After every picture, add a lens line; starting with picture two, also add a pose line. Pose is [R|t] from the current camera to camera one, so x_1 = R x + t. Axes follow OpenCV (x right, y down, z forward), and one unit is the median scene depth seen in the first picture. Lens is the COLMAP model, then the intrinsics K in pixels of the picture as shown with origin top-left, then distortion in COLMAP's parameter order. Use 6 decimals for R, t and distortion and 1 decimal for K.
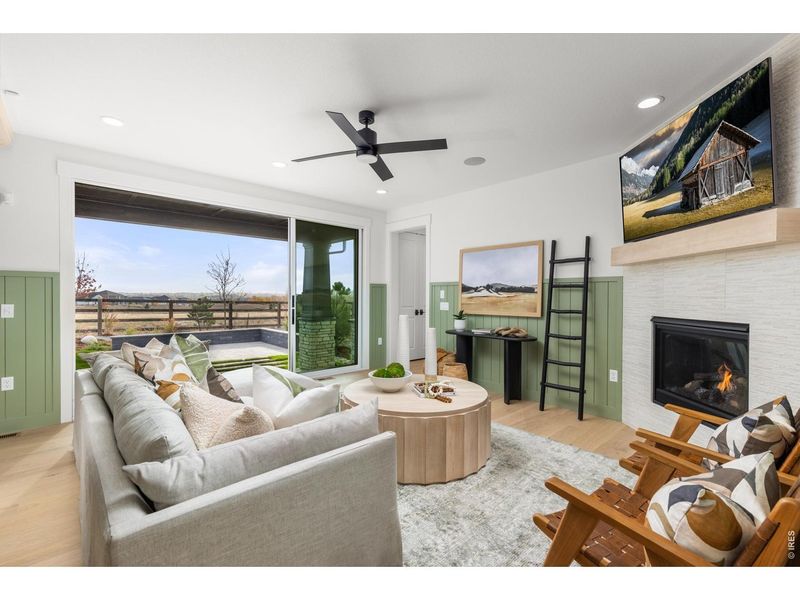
lens RADIAL K [[357.9, 0, 387.4], [0, 357.9, 302.1], [0, 0, 1]] dist [-0.012222, -0.000530]
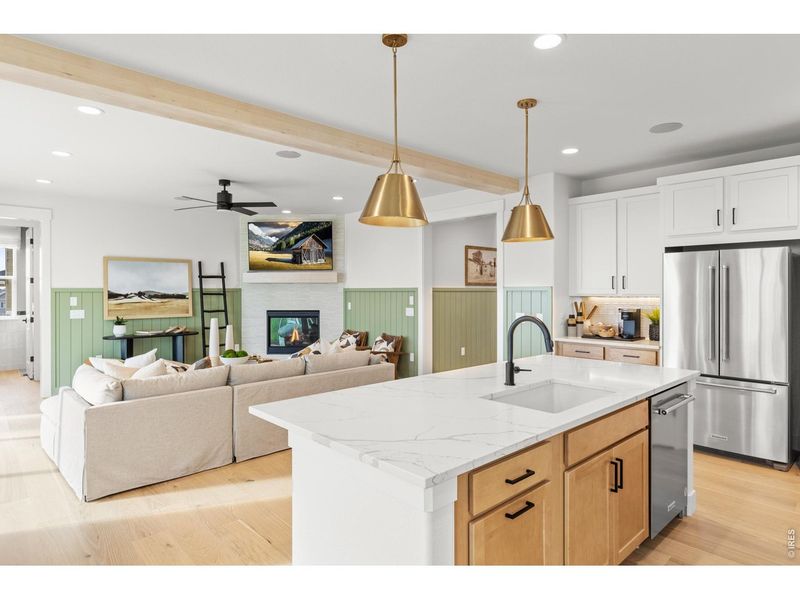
lens RADIAL K [[458.0, 0, 395.9], [0, 458.0, 293.9], [0, 0, 1]] dist [-0.002844, 0.002489]
pose [[-0.025743, -0.011453, 0.999603, -1.688723], [0.018679, 0.999754, 0.011935, -0.063564], [-0.999494, 0.018979, -0.025523, 0.326510]]
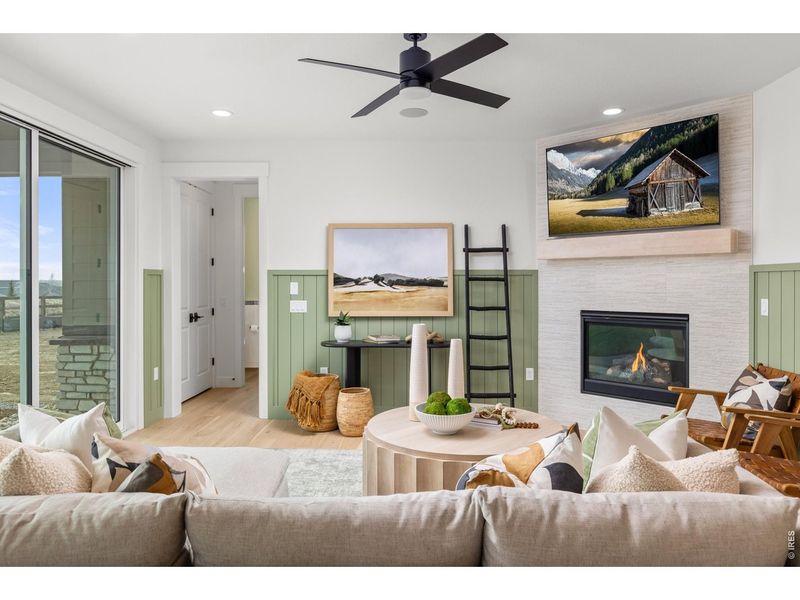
lens RADIAL K [[537.6, 0, 404.2], [0, 537.6, 283.9], [0, 0, 1]] dist [0.003639, -0.004606]
pose [[0.665012, -0.004214, 0.746821, -0.723839], [0.015141, 0.999855, -0.007841, -0.030546], [-0.746679, 0.016522, 0.664979, 0.316131]]
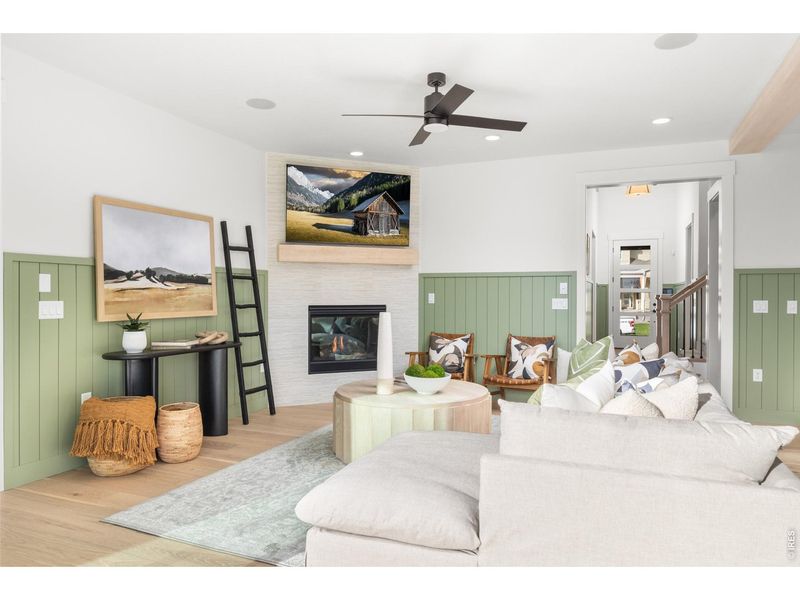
lens RADIAL K [[537.6, 0, 395.5], [0, 537.6, 298.7], [0, 0, 1]] dist [0.003639, -0.004606]
pose [[-0.449626, -0.012475, 0.893130, -1.017037], [0.011020, 0.999749, 0.019512, -0.016761], [-0.893149, 0.018615, -0.449376, 1.477768]]
